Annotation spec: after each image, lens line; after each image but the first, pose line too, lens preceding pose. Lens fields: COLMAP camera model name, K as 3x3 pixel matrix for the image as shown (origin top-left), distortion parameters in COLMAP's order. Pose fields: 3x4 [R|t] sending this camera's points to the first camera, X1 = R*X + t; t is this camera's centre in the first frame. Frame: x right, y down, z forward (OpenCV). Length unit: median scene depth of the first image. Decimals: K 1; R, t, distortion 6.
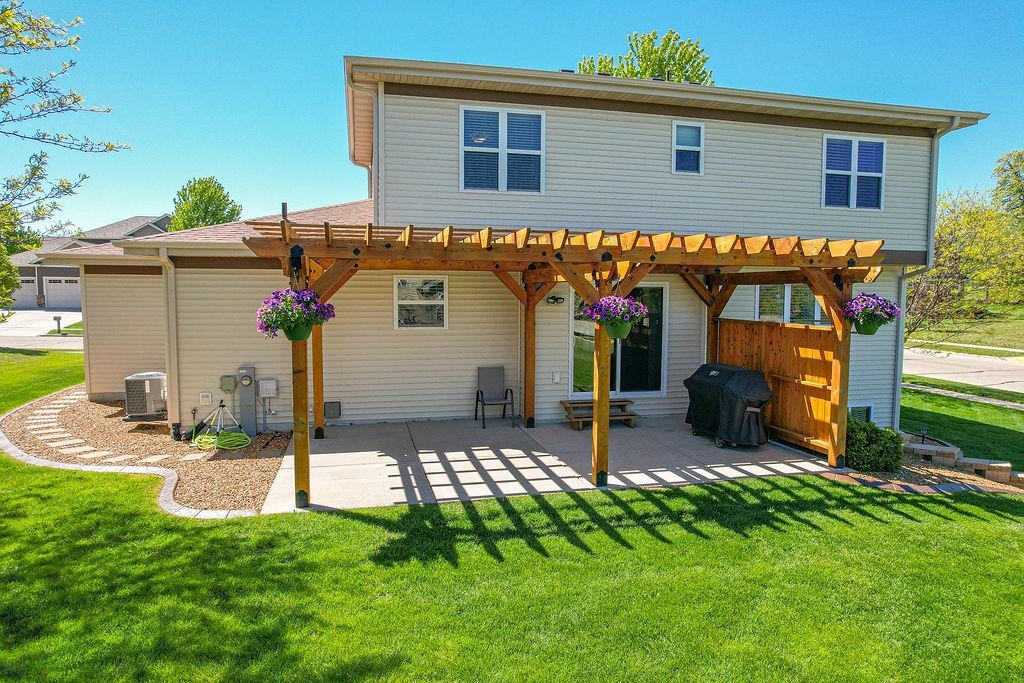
lens RADIAL K [[652.5, 0, 517.9], [0, 652.5, 341.6], [0, 0, 1]] dist [-0.061093, 0.043683]
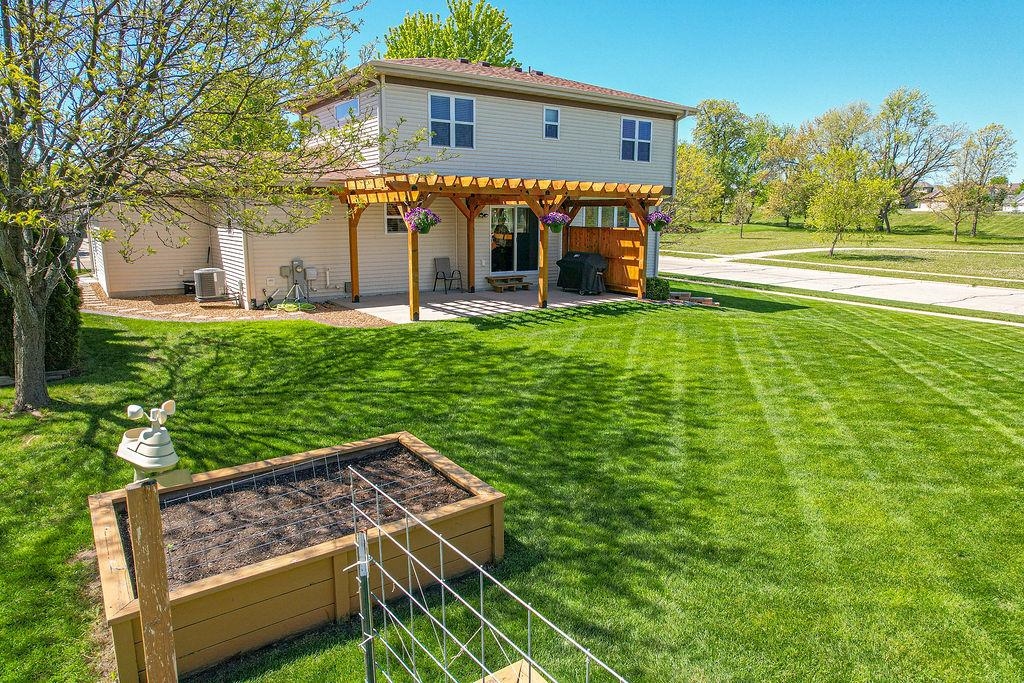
lens RADIAL K [[652.5, 0, 508.9], [0, 652.5, 344.6], [0, 0, 1]] dist [-0.061093, 0.043683]
pose [[0.932456, -0.069140, 0.354607, -0.507384], [0.025142, 0.991556, 0.127218, 0.054508], [-0.360408, -0.109710, 0.926320, -0.611084]]
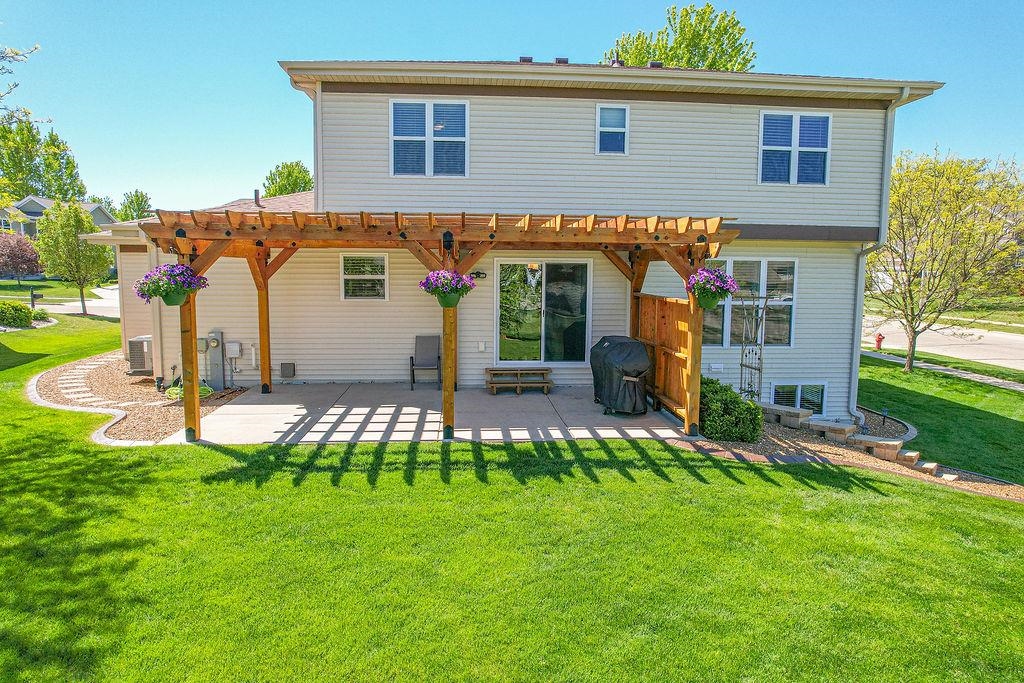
lens RADIAL K [[652.5, 0, 519.4], [0, 652.5, 339.0], [0, 0, 1]] dist [-0.061093, 0.043683]
pose [[0.986687, 0.020226, -0.161368, 0.313966], [-0.015506, 0.999416, 0.030458, 0.009027], [0.161890, -0.027551, 0.986424, -0.067837]]
